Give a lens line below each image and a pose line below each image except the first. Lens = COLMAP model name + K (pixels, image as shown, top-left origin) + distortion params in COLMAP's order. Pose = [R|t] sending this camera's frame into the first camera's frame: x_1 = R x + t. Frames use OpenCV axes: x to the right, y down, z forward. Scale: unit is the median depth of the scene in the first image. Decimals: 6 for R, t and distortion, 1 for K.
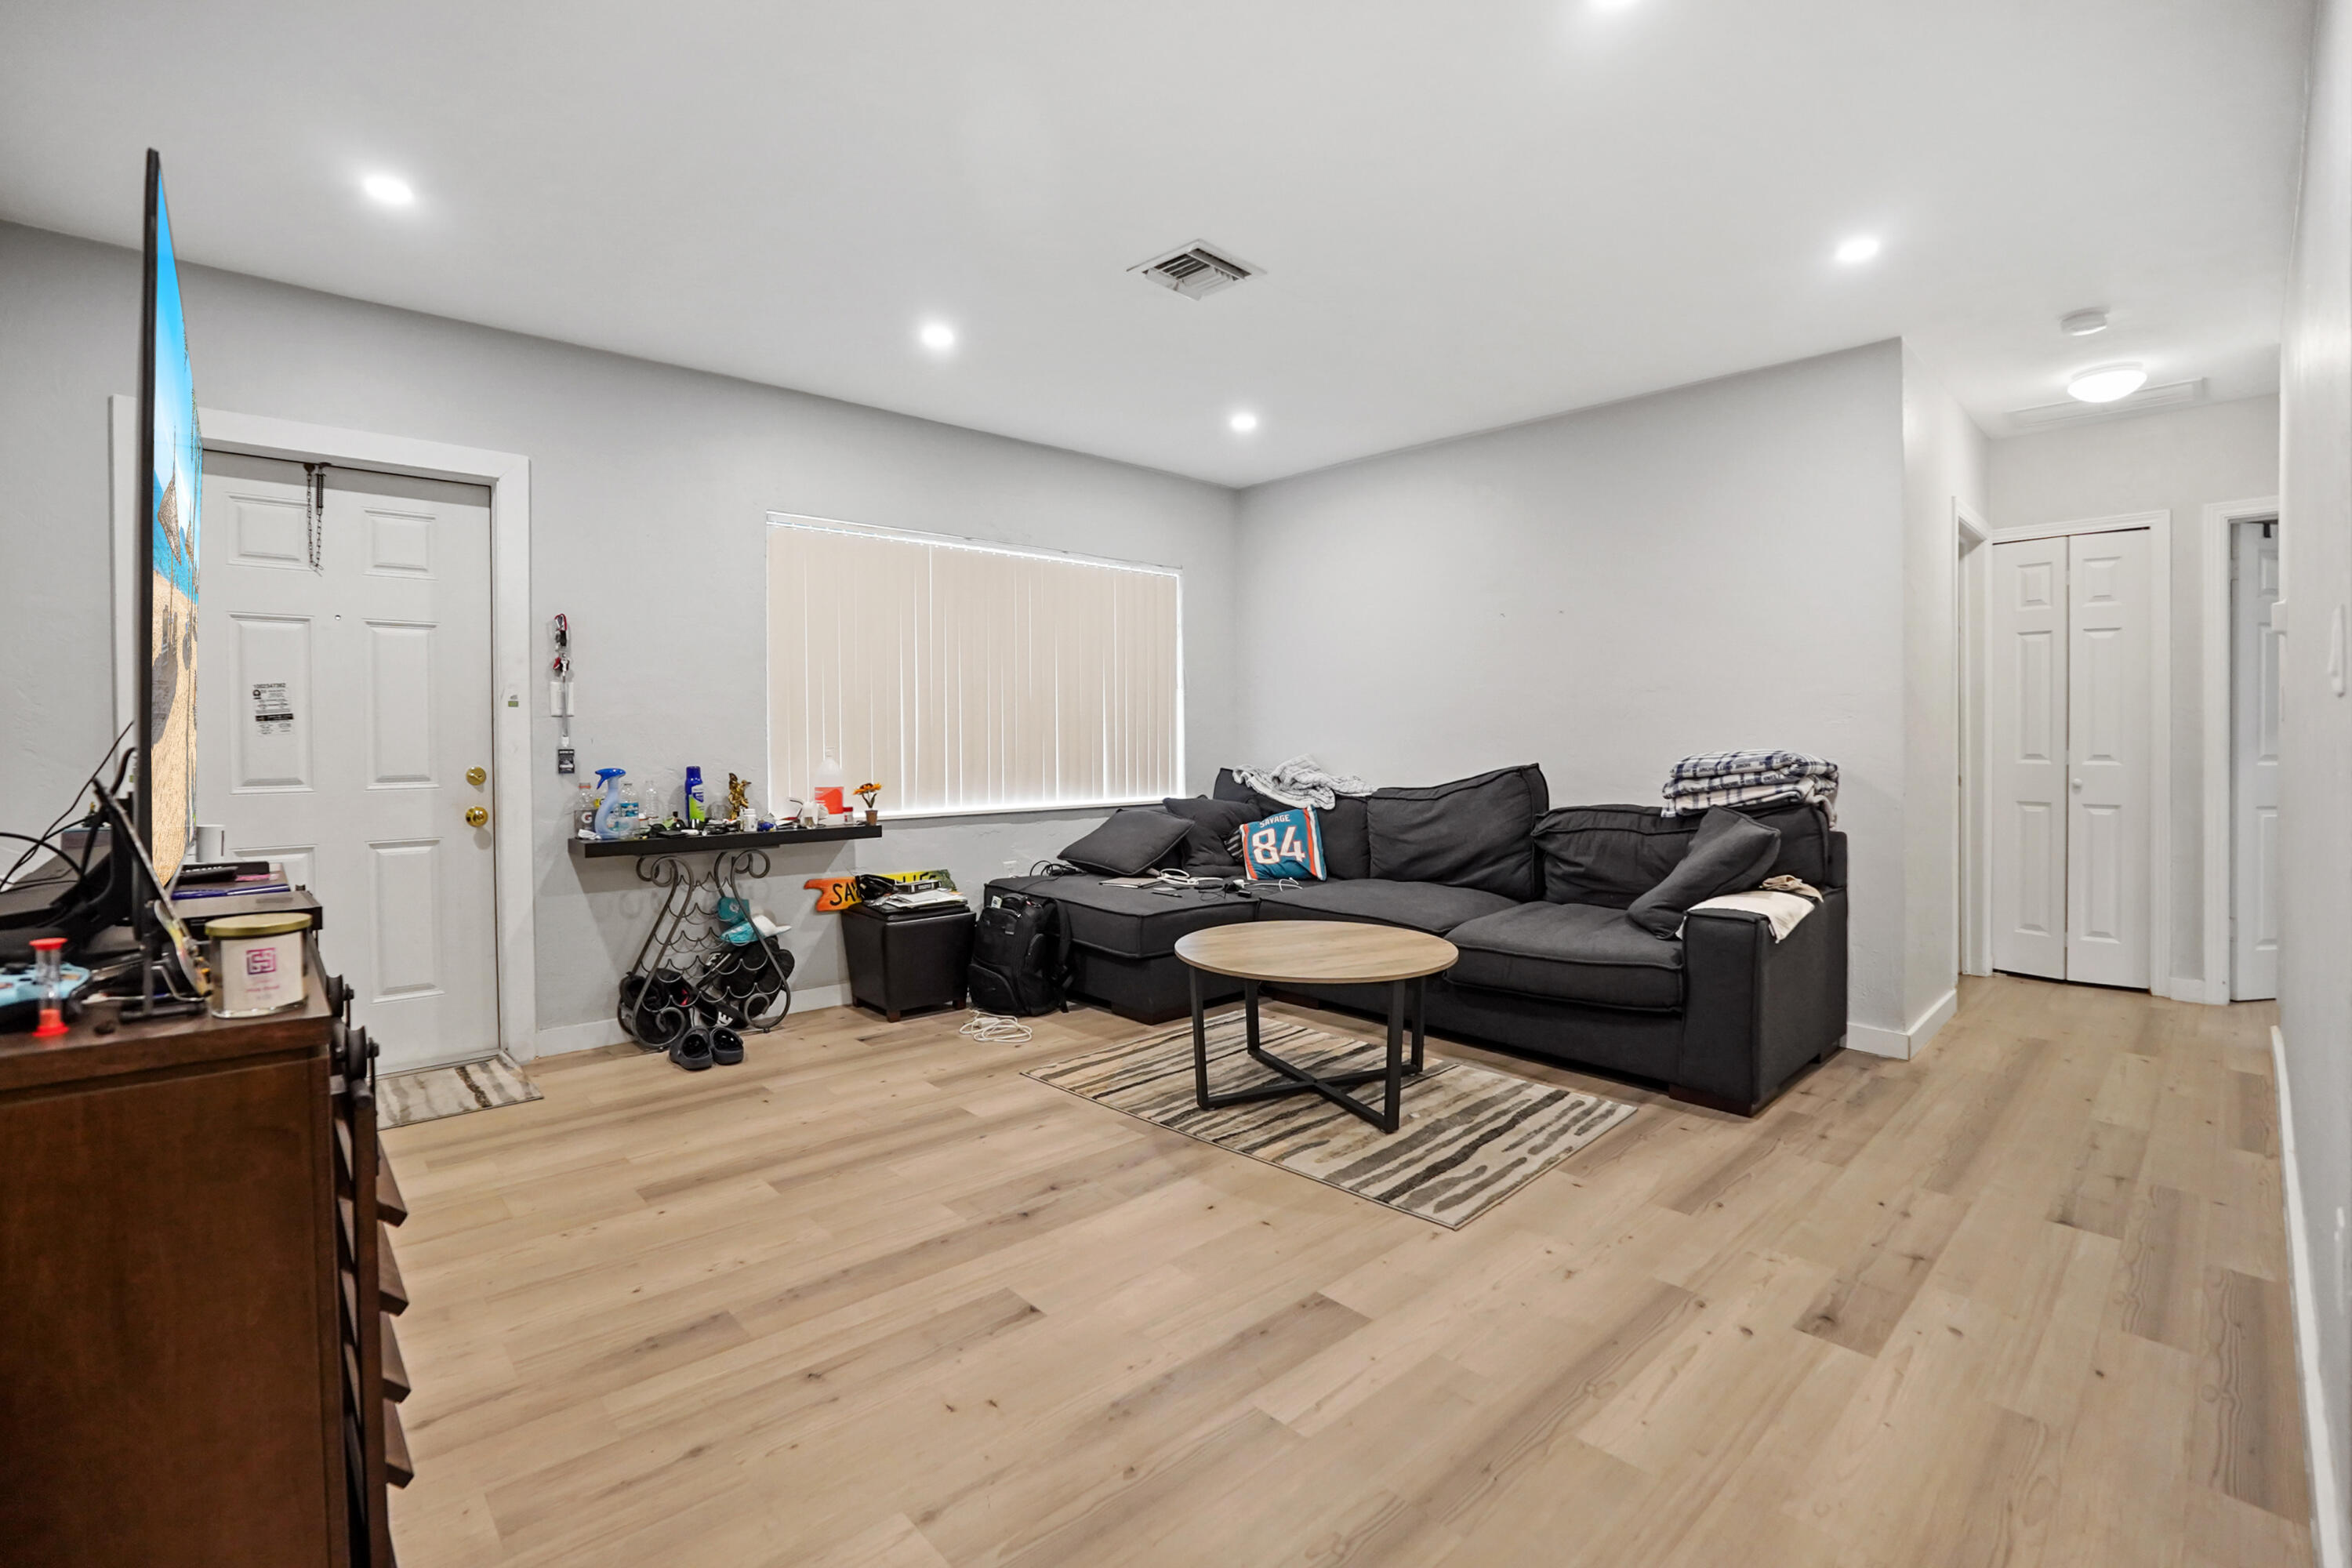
lens RADIAL K [[1039.4, 0, 1177.4], [0, 1039.4, 761.7], [0, 0, 1]] dist [-0.065993, 0.010770]
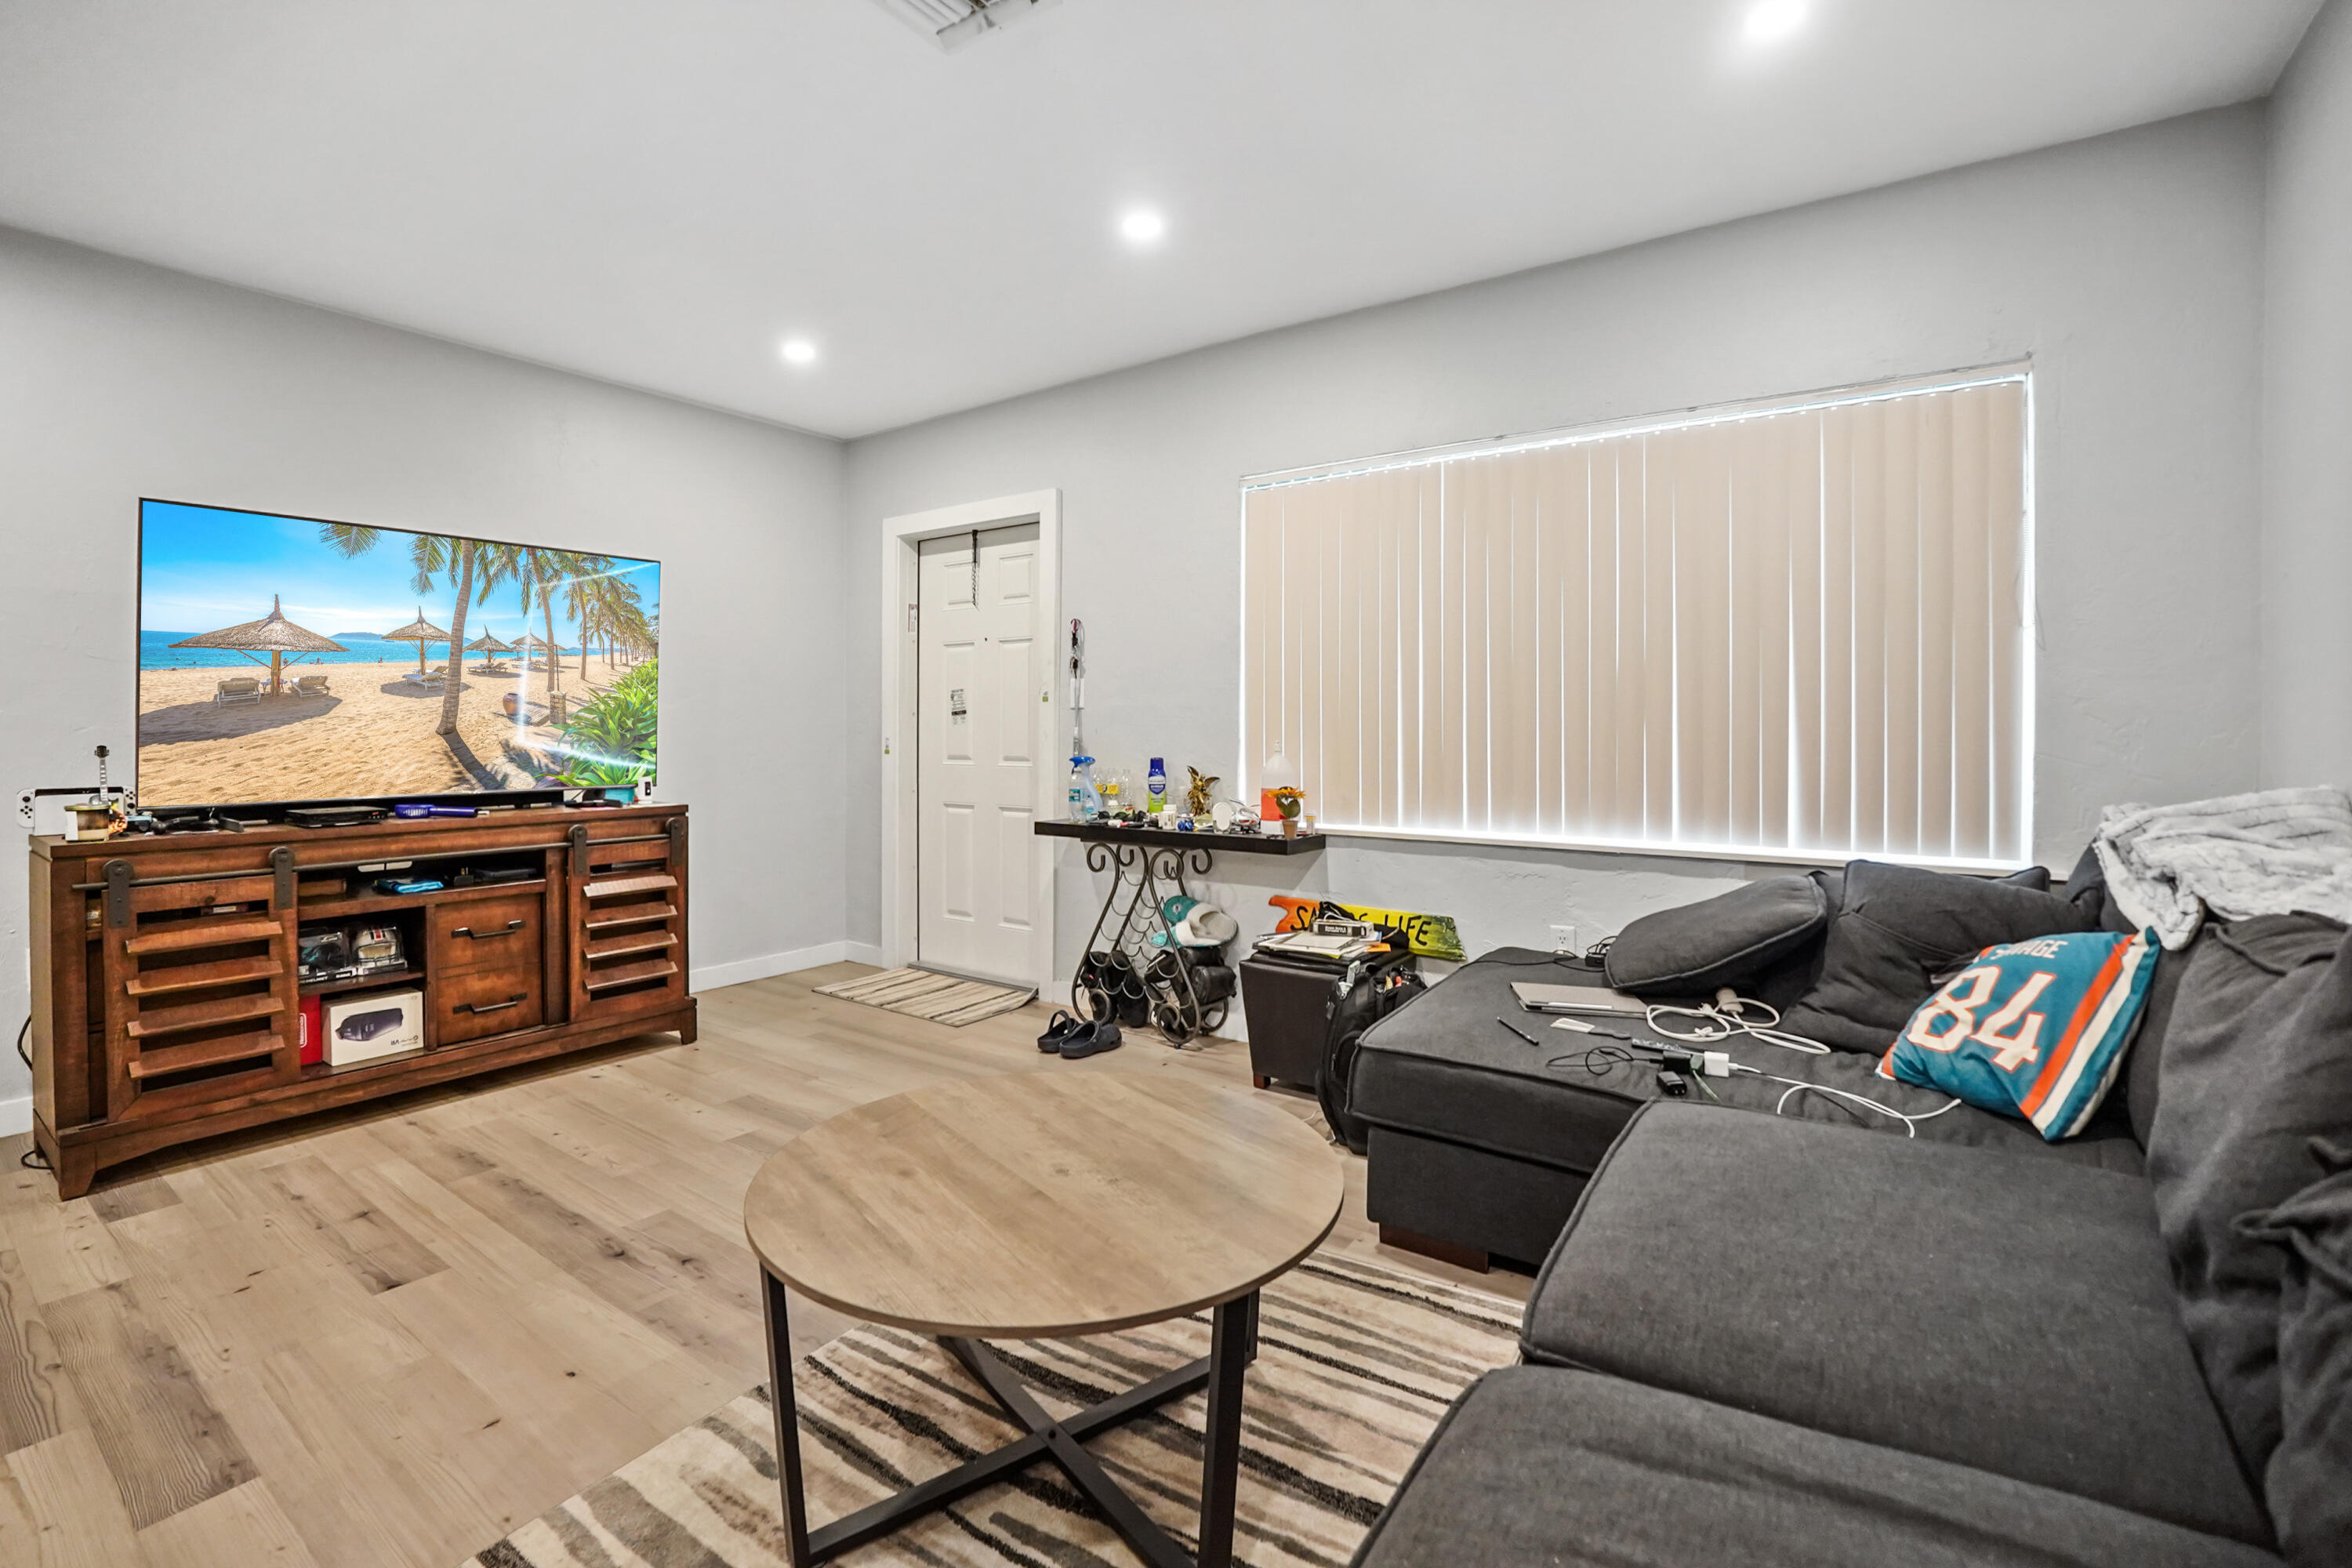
lens RADIAL K [[1039.4, 0, 1177.4], [0, 1039.4, 761.7], [0, 0, 1]] dist [-0.065993, 0.010770]
pose [[0.222501, 0.035837, -0.974274, 0.536992], [-0.027045, 0.999167, 0.030576, -0.024198], [0.974557, 0.019546, 0.223285, 0.837852]]
